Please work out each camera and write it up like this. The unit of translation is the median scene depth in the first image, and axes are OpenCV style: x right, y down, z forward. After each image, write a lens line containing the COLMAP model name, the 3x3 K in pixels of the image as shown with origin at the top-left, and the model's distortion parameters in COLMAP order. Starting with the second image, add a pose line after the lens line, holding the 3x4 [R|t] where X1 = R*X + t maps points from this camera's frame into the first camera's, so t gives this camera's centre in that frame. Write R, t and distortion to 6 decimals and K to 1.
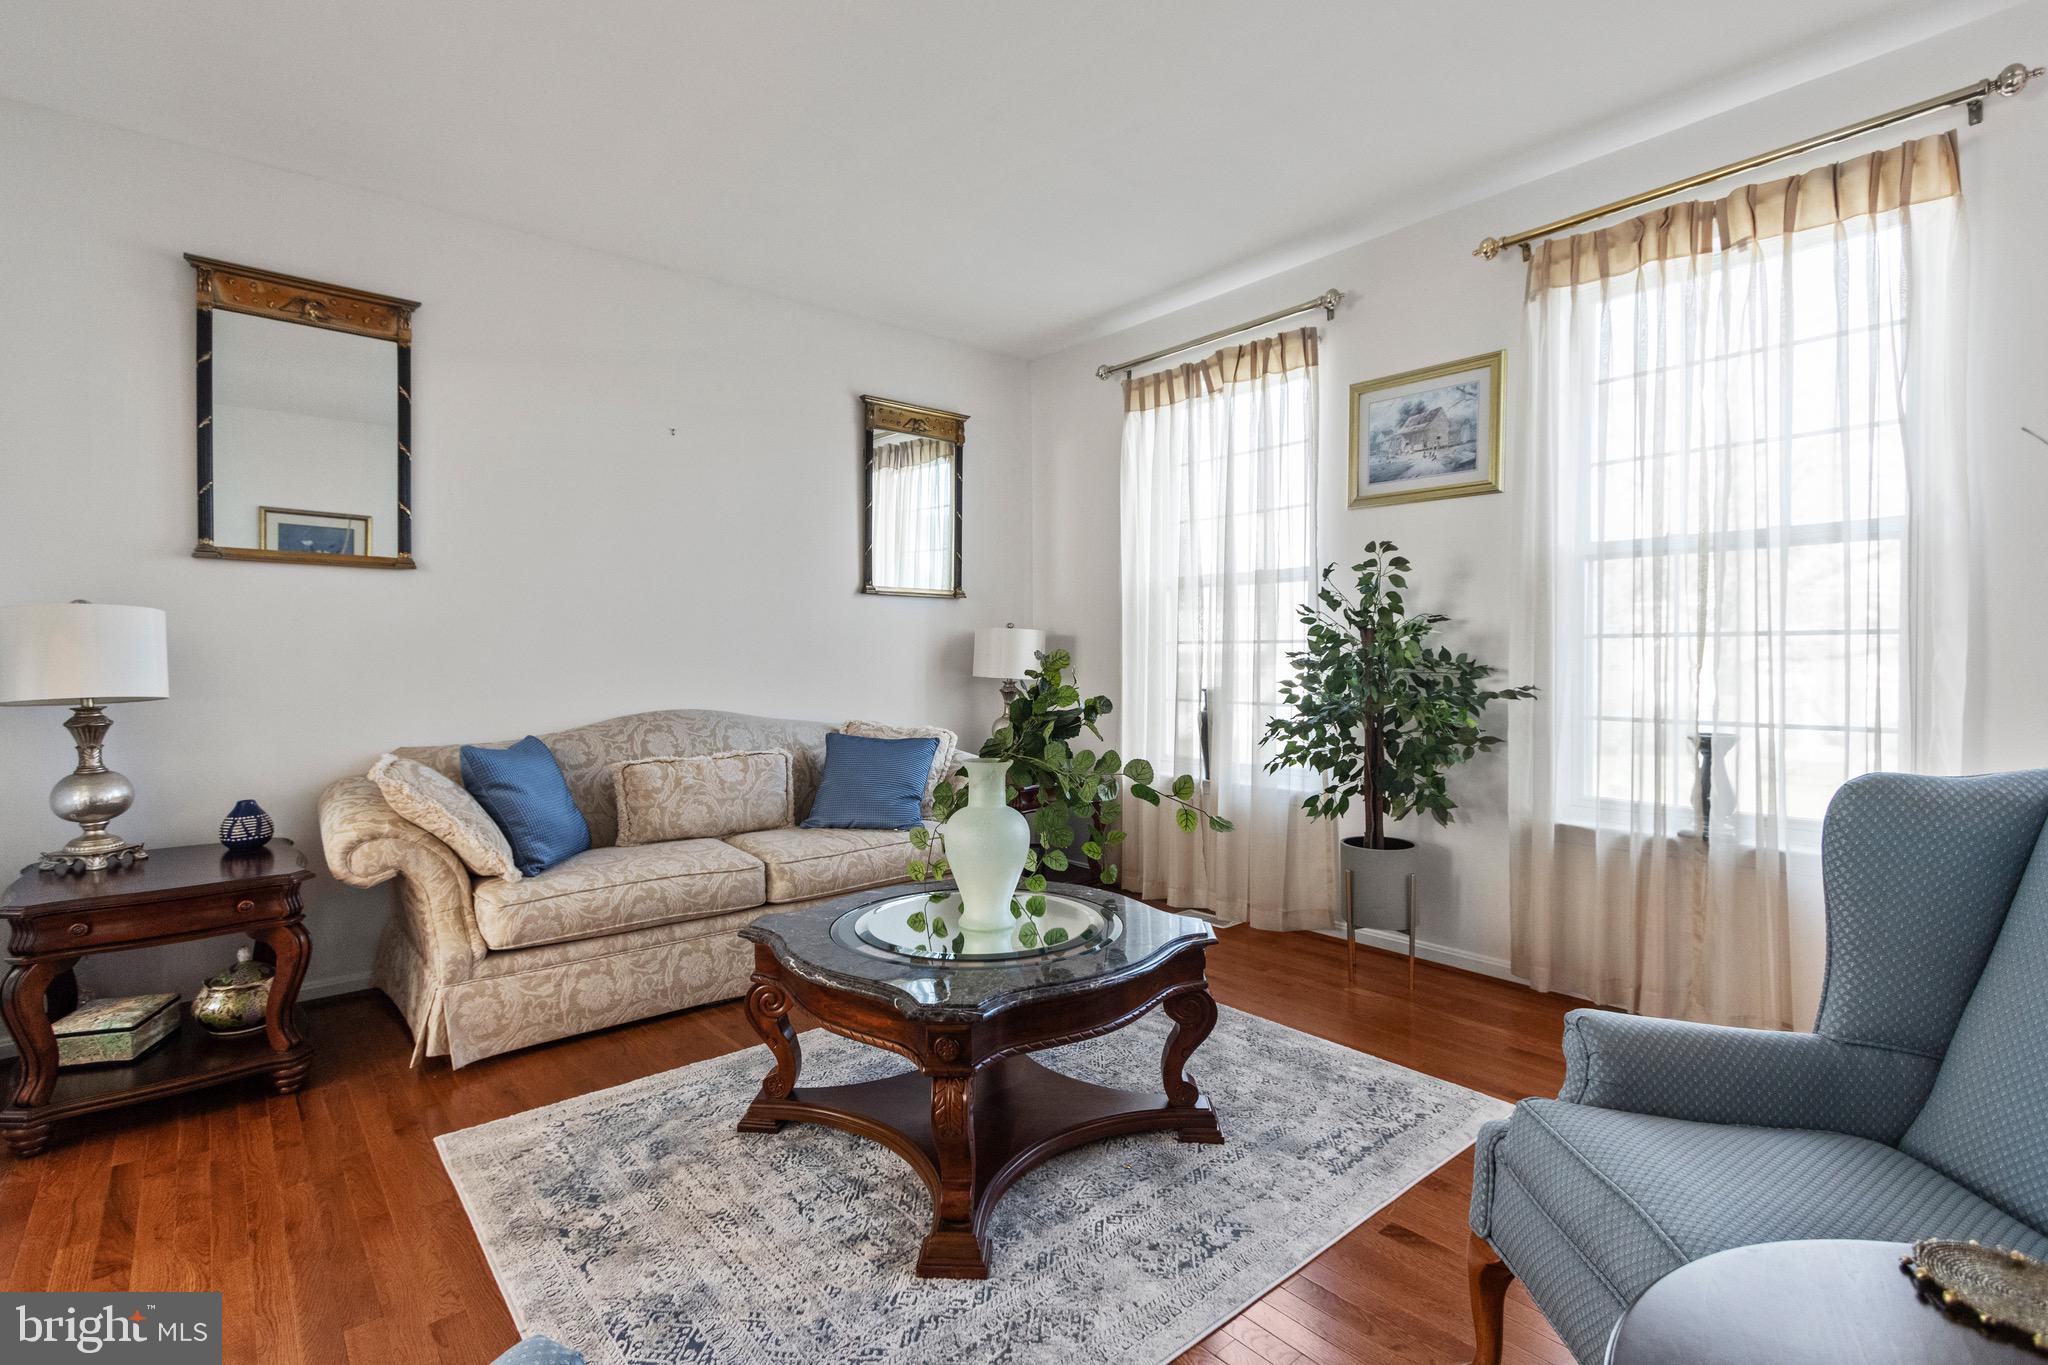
lens RADIAL K [[966.3, 0, 1024.4], [0, 966.3, 674.3], [0, 0, 1]] dist [0.002691, -0.000502]
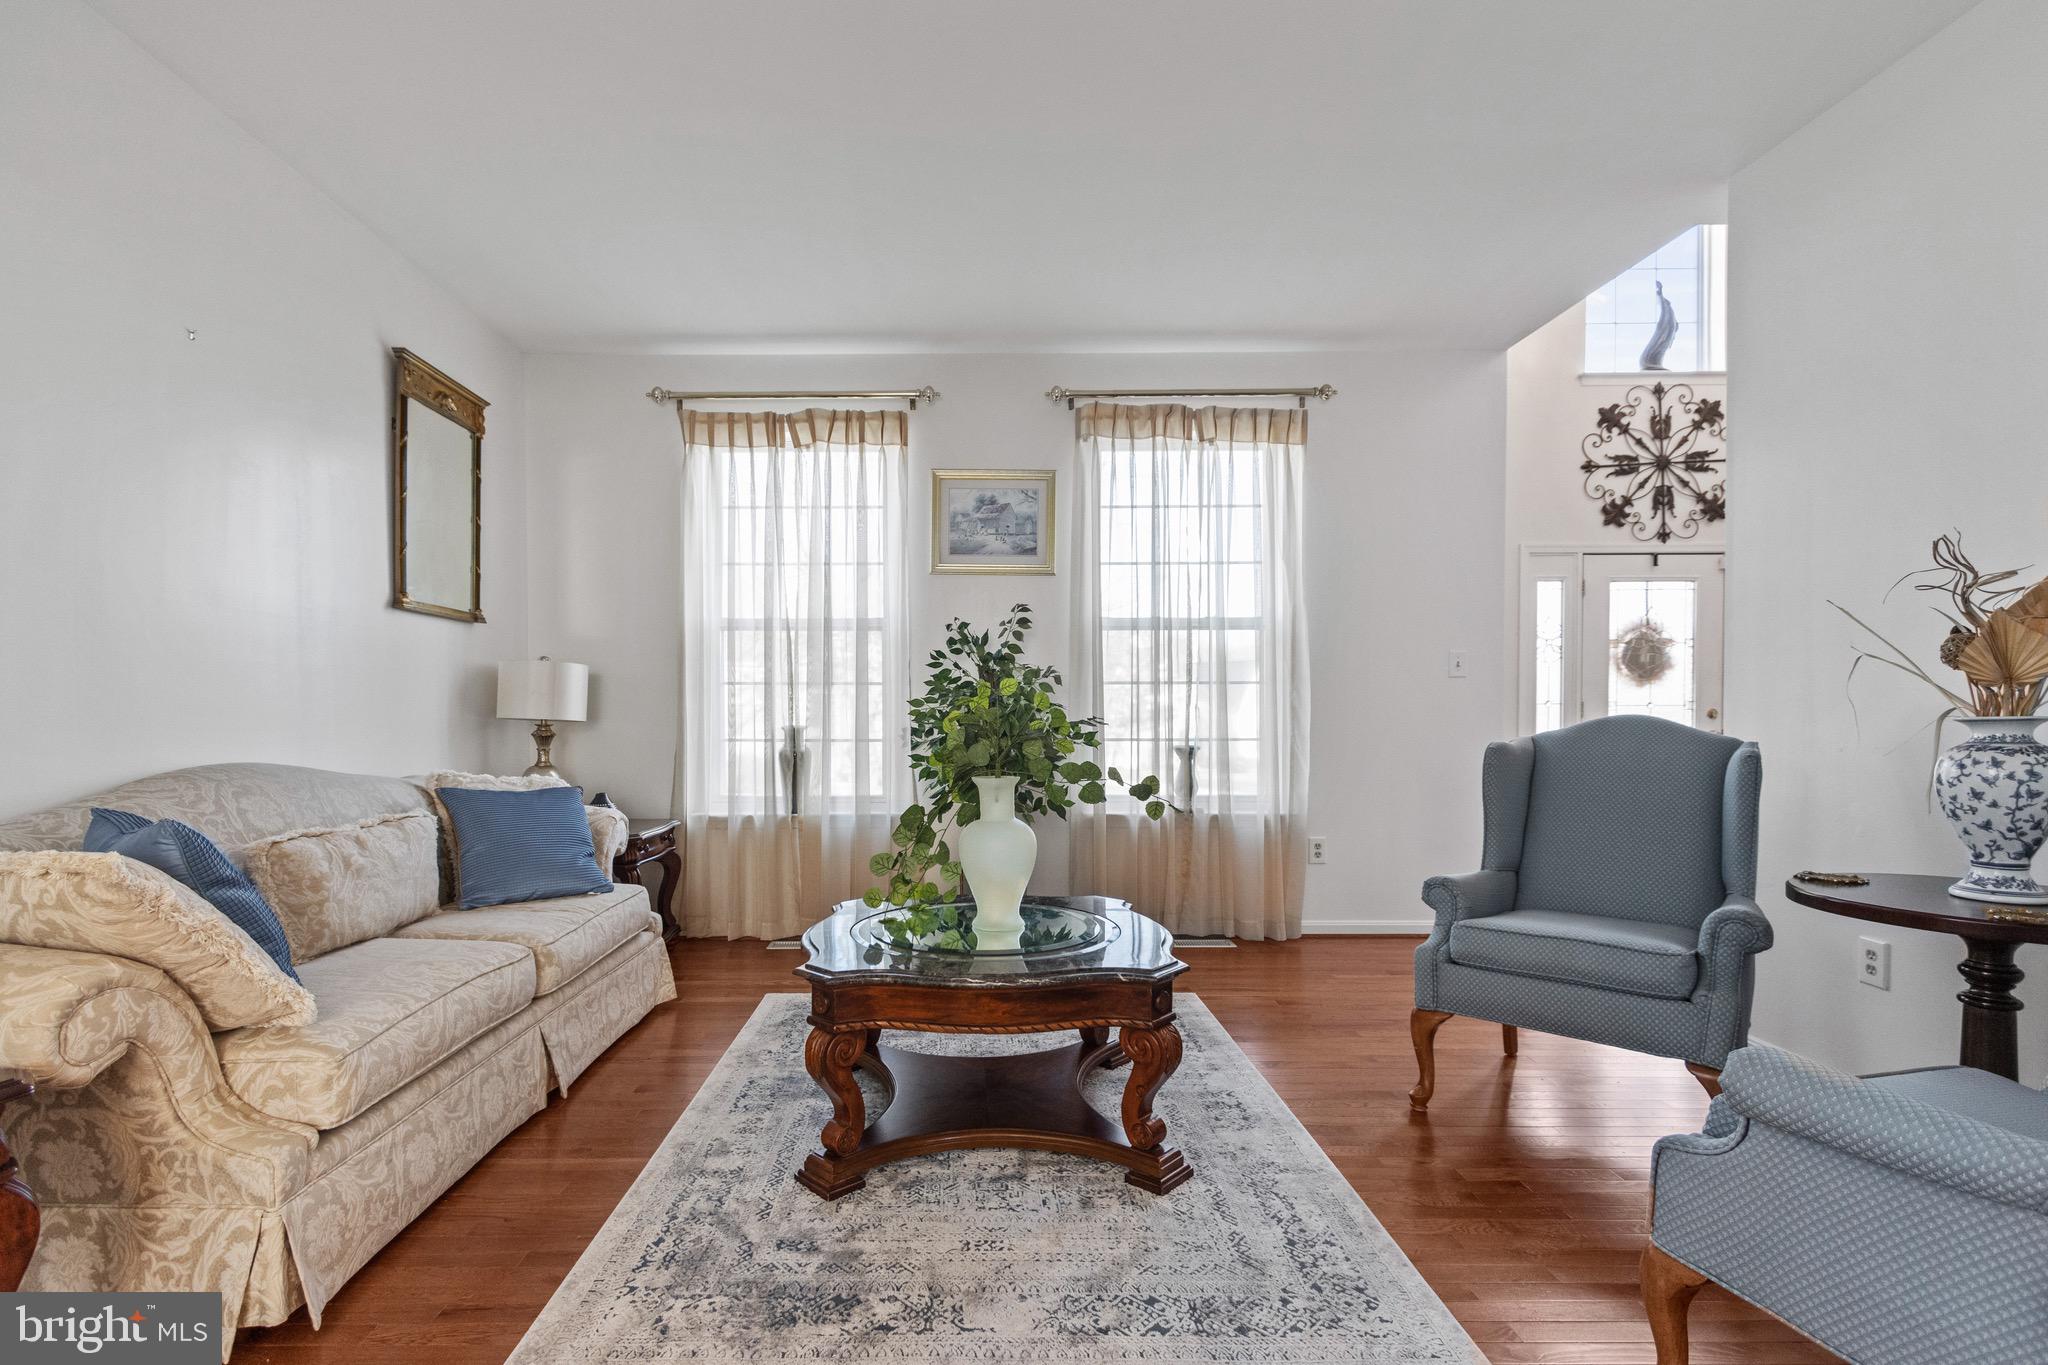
lens RADIAL K [[948.4, 0, 1023.2], [0, 948.4, 724.9], [0, 0, 1]] dist [0.002326, -0.000179]
pose [[0.641151, -0.010236, 0.767346, -0.541955], [0.015234, 0.999884, 0.000610, 0.019145], [-0.767263, 0.011299, 0.641232, 0.182640]]
